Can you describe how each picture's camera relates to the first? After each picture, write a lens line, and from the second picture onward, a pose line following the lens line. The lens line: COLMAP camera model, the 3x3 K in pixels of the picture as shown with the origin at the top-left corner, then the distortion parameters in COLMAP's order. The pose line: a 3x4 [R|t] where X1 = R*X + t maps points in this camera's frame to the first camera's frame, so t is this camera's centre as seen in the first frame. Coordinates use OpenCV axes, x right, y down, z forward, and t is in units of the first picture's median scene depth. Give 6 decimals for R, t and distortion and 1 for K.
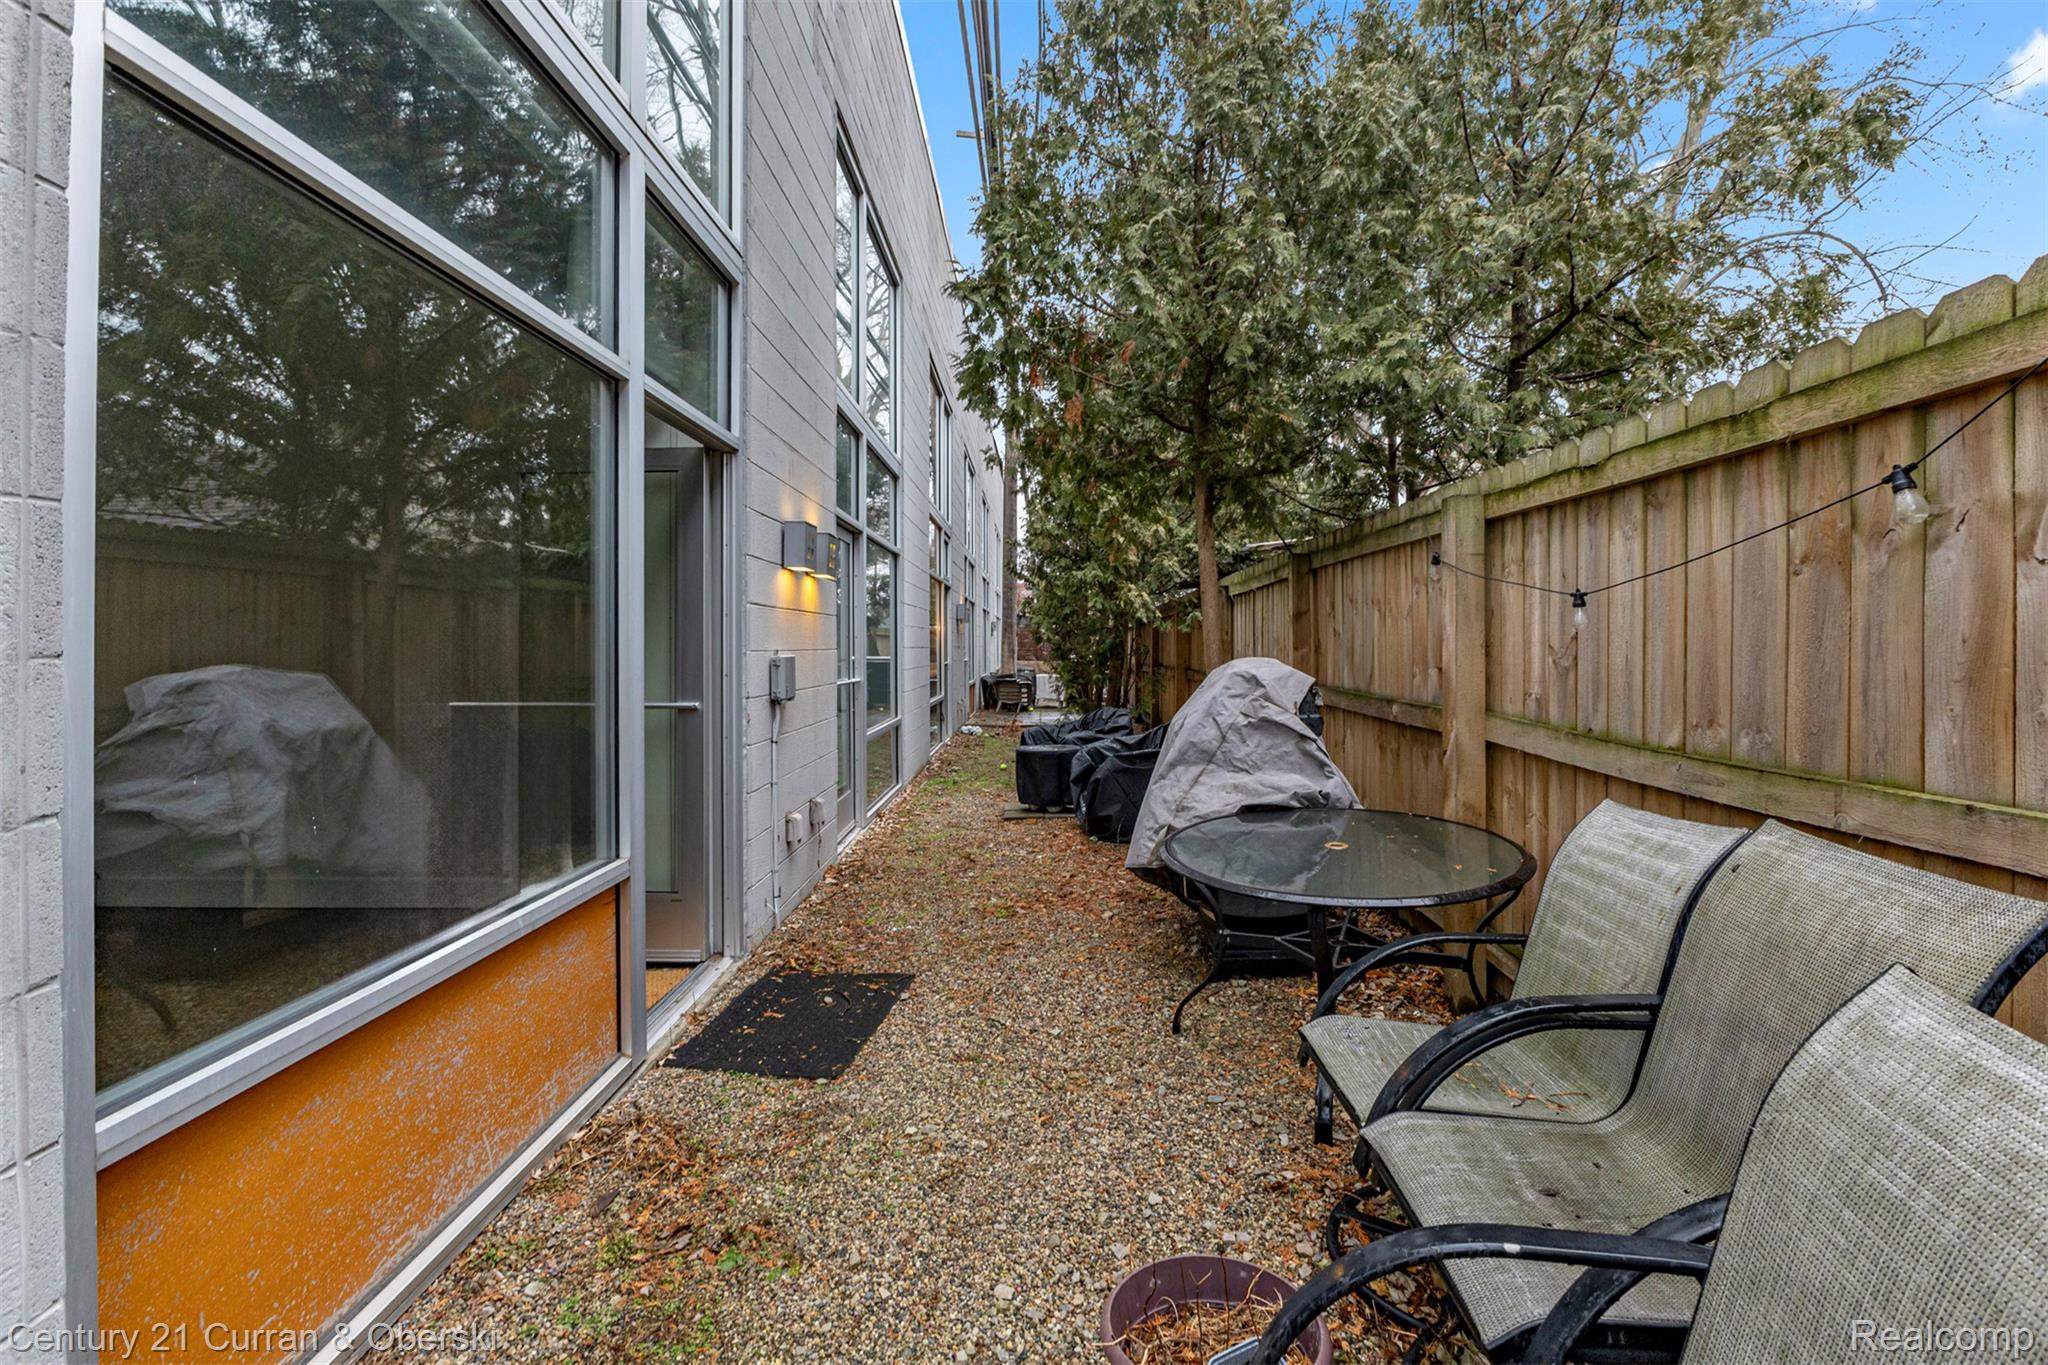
lens RADIAL K [[962.4, 0, 1024.0], [0, 962.4, 682.5], [0, 0, 1]] dist [-0.016789, 0.001085]
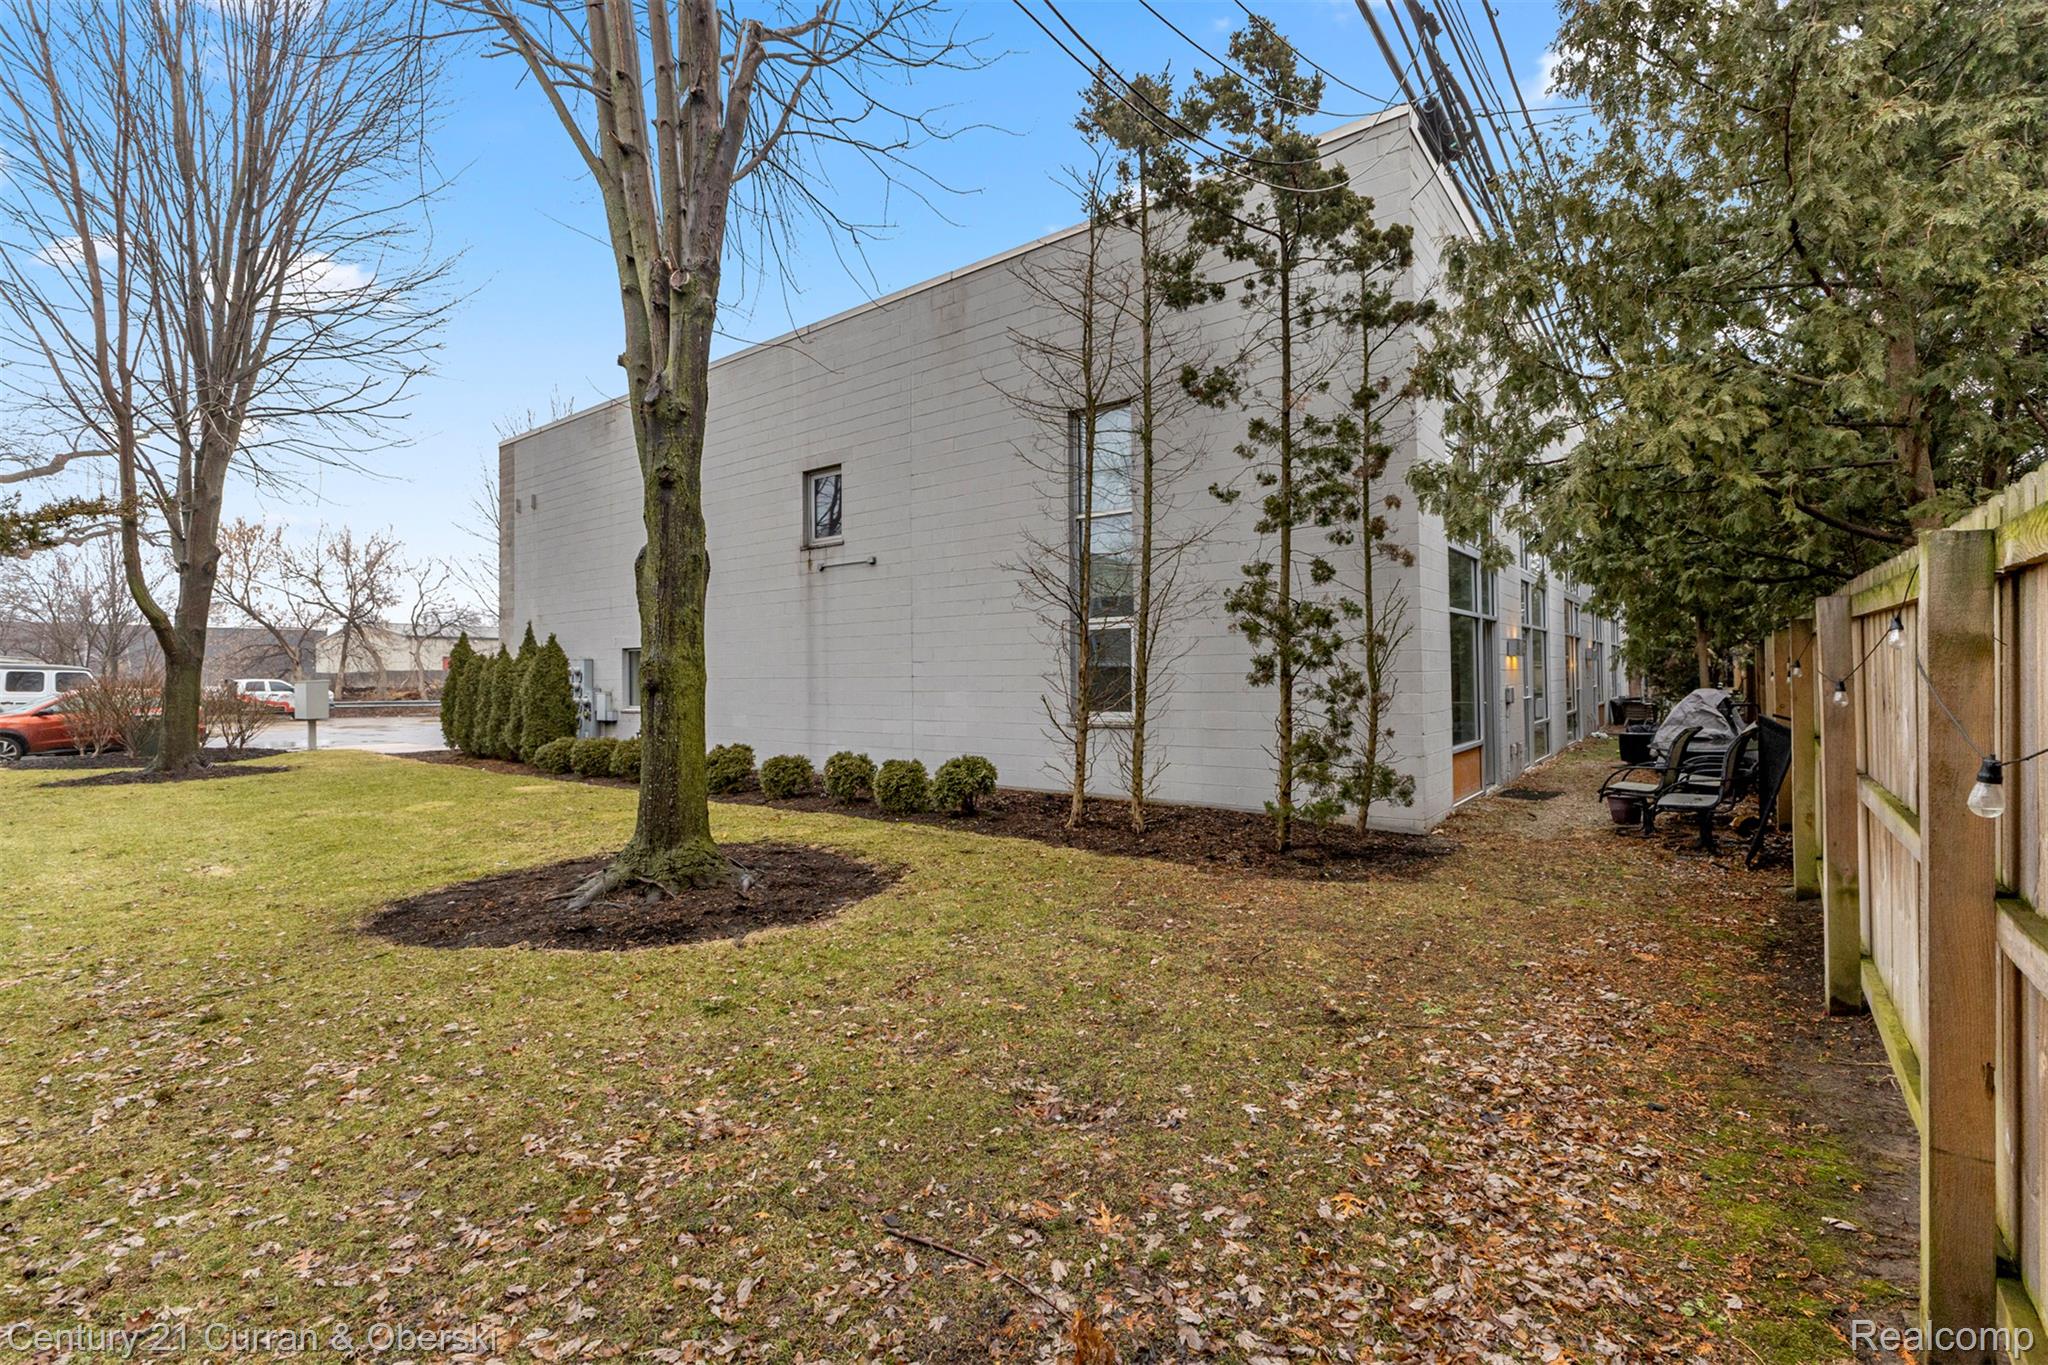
lens RADIAL K [[962.4, 0, 1024.0], [0, 962.4, 682.5], [0, 0, 1]] dist [-0.016789, 0.001085]
pose [[0.819493, -0.007227, -0.573044, 0.198585], [-0.008076, 0.999676, -0.024156, 0.036612], [0.573033, 0.024424, 0.819169, -2.180488]]
